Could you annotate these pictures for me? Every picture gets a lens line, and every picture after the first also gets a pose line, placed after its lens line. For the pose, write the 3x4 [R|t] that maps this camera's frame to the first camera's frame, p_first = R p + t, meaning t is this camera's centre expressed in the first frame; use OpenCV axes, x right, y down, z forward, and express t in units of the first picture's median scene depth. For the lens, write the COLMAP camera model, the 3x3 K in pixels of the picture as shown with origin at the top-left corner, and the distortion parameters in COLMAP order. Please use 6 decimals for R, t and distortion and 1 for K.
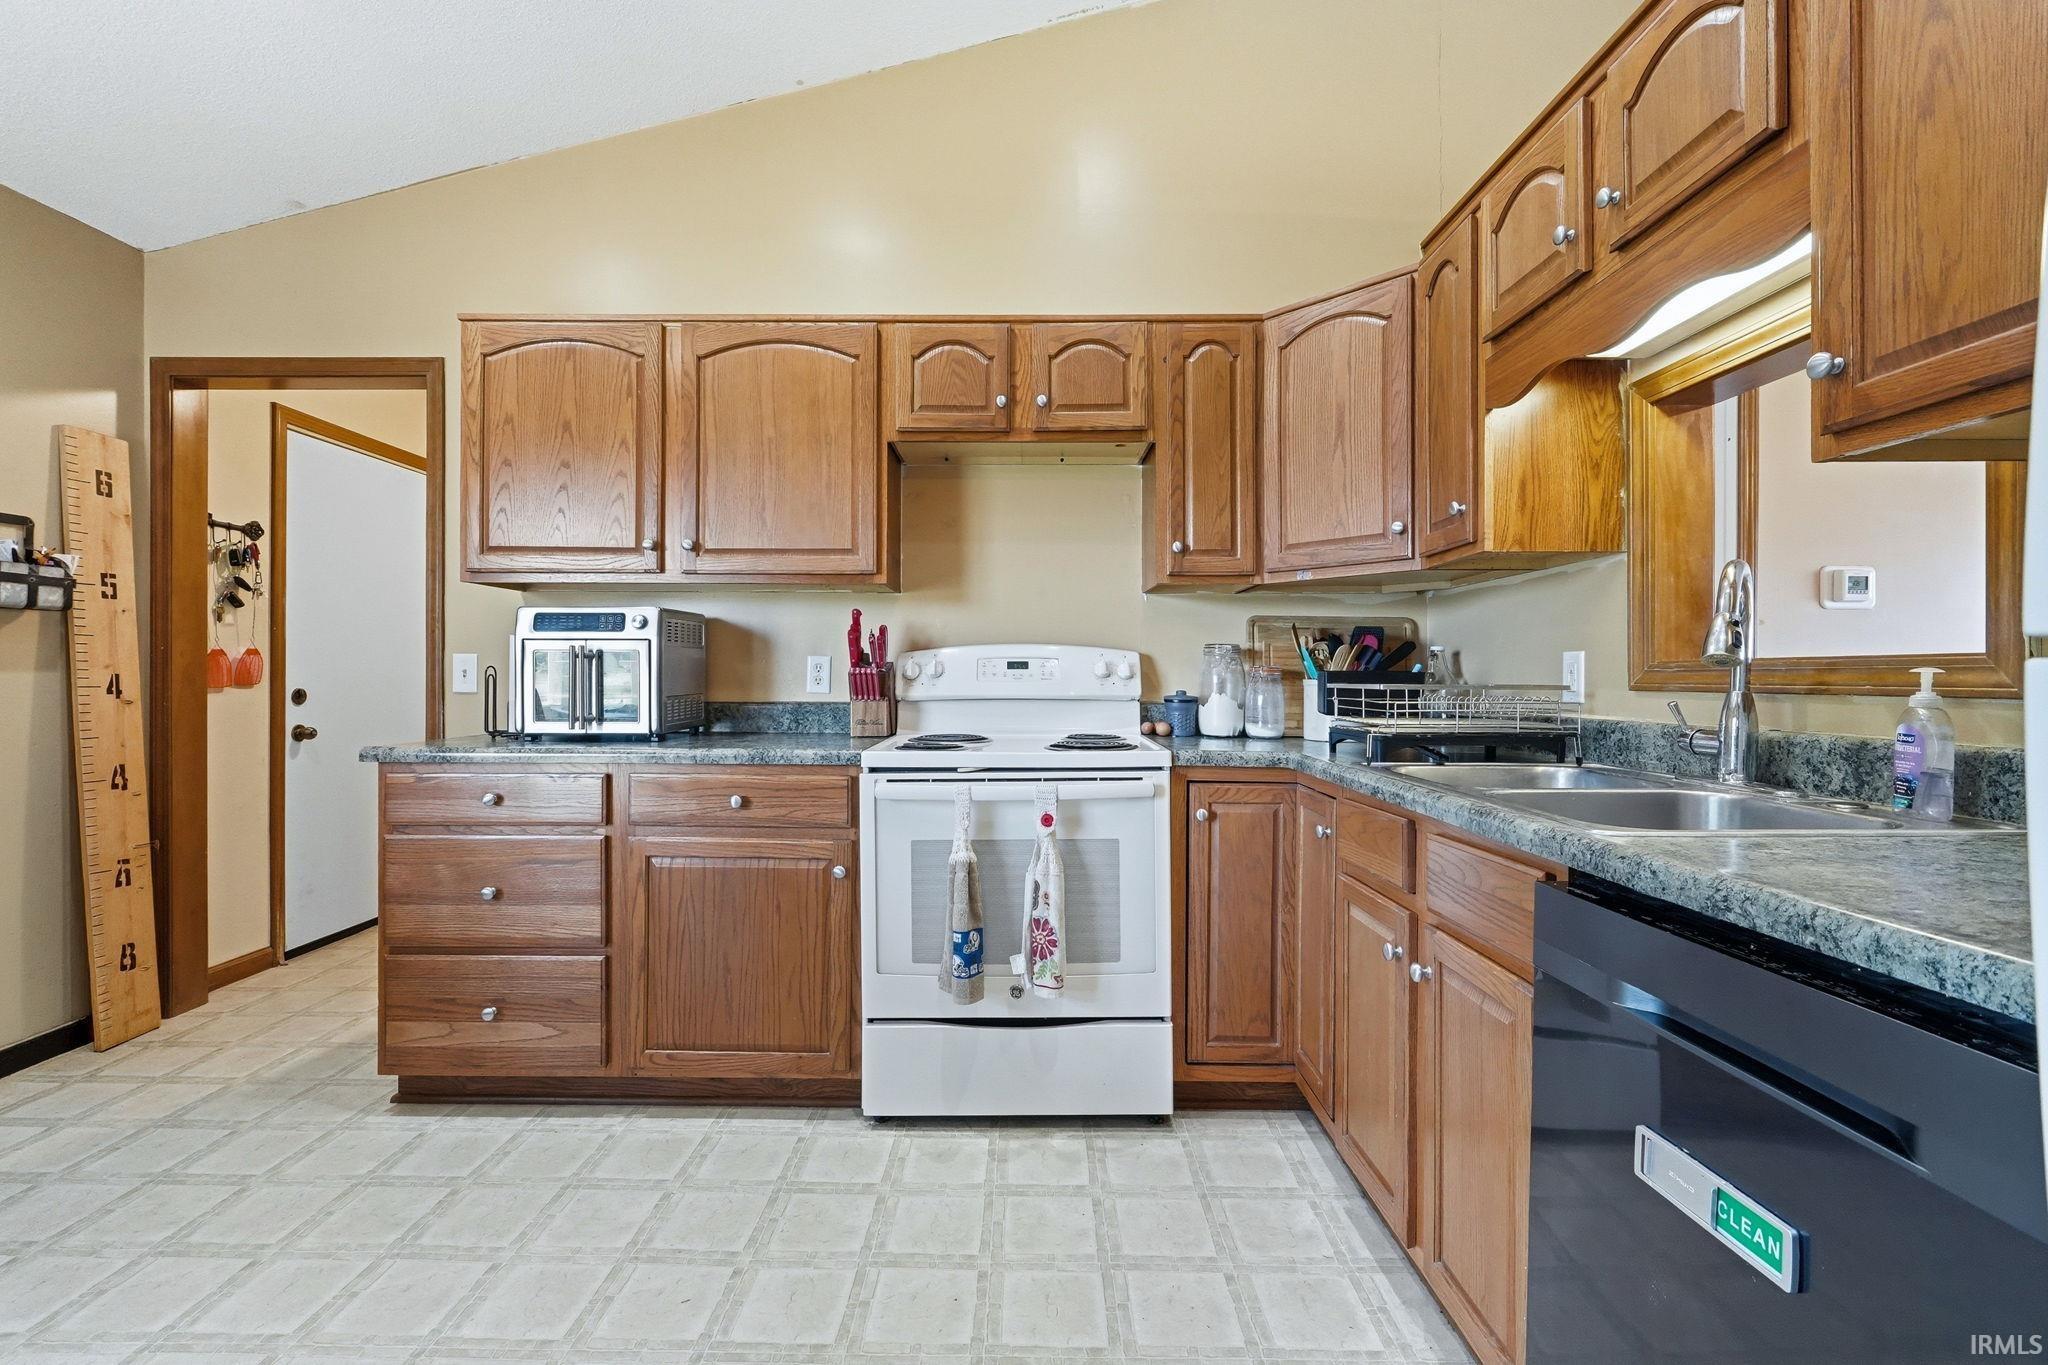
lens RADIAL K [[855.7, 0, 1011.7], [0, 855.7, 679.4], [0, 0, 1]] dist [-0.003218, 0.001356]
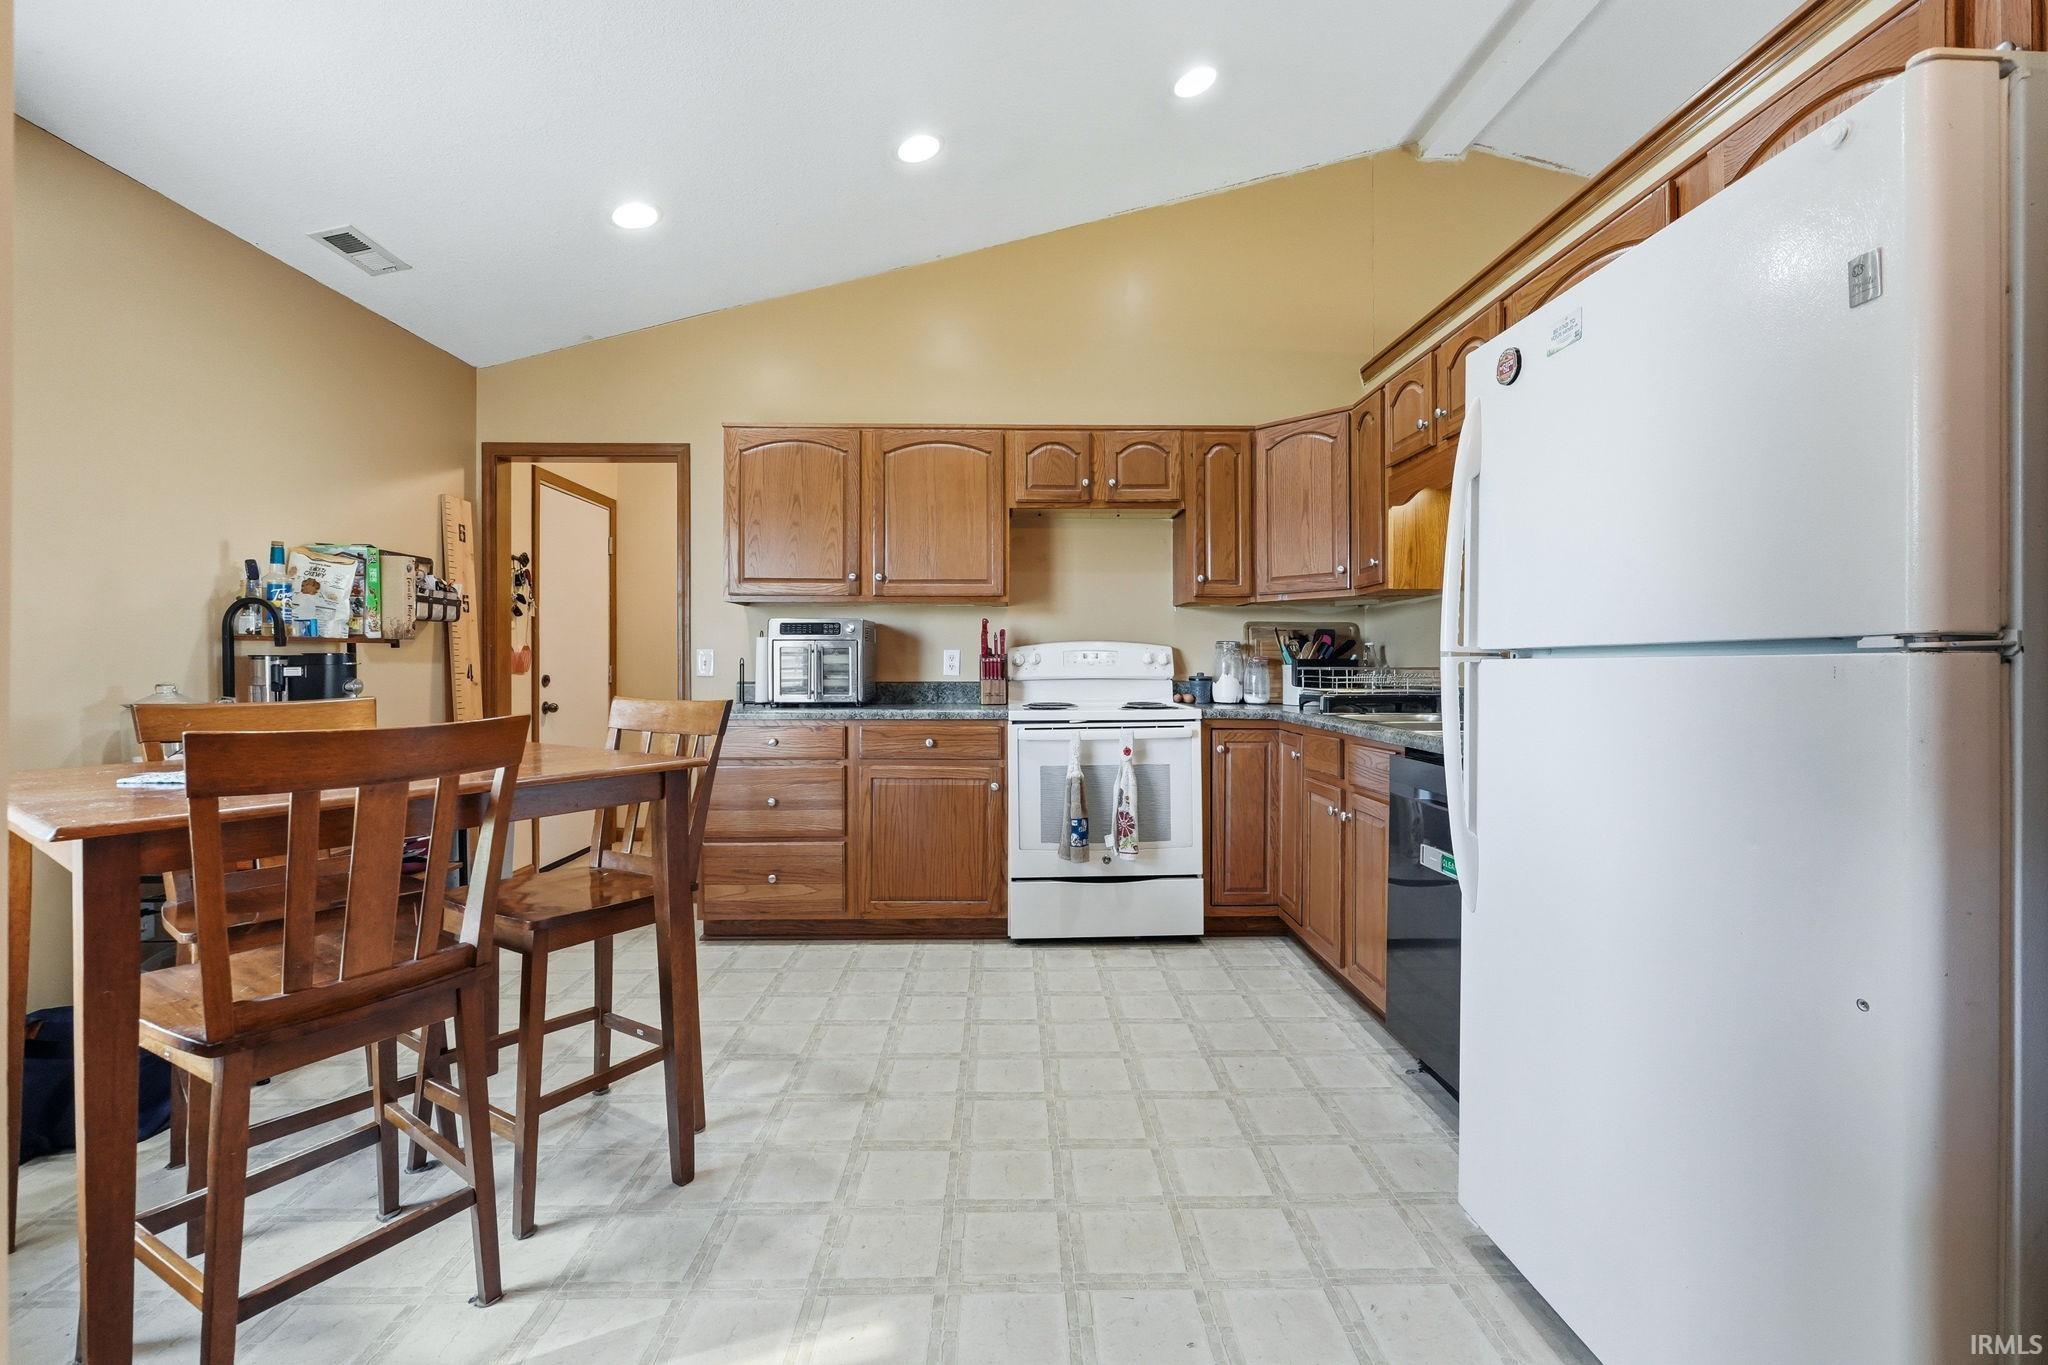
lens RADIAL K [[855.7, 0, 1010.1], [0, 855.7, 668.9], [0, 0, 1]] dist [-0.003218, 0.001356]
pose [[0.999655, -0.004169, 0.025937, -0.190201], [0.004132, 0.999990, 0.001476, 0.003523], [-0.025943, -0.001368, 0.999662, -0.529260]]
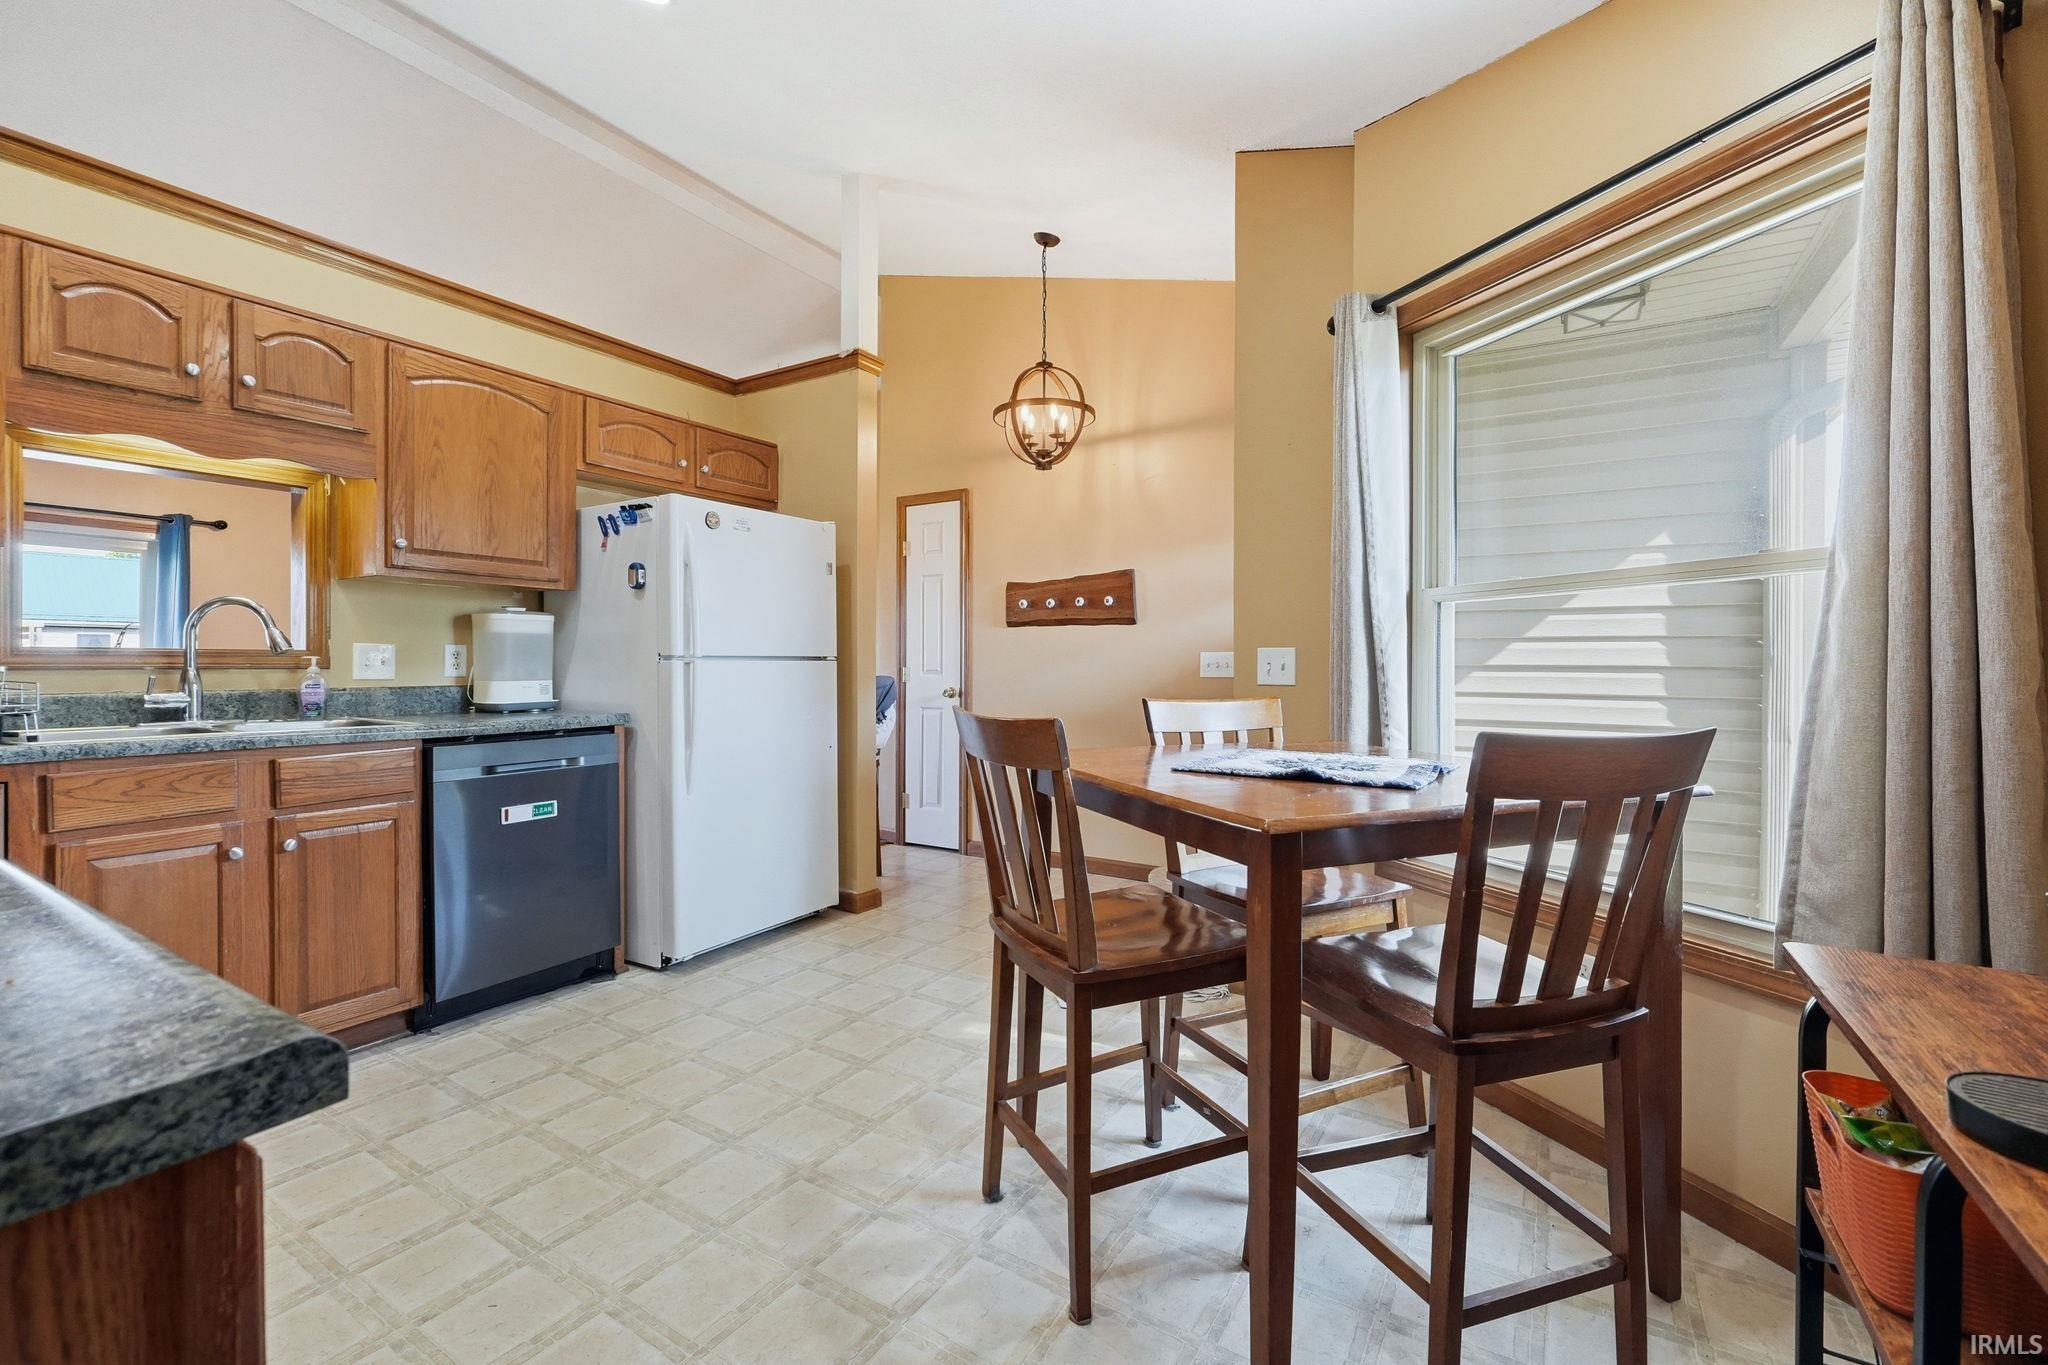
lens RADIAL K [[855.7, 0, 1023.0], [0, 855.7, 668.0], [0, 0, 1]] dist [-0.003218, 0.001356]
pose [[-0.853539, -0.009663, 0.520939, -0.902798], [-0.003985, 0.999920, 0.012017, -0.008059], [-0.521013, 0.008181, -0.853510, 0.975428]]
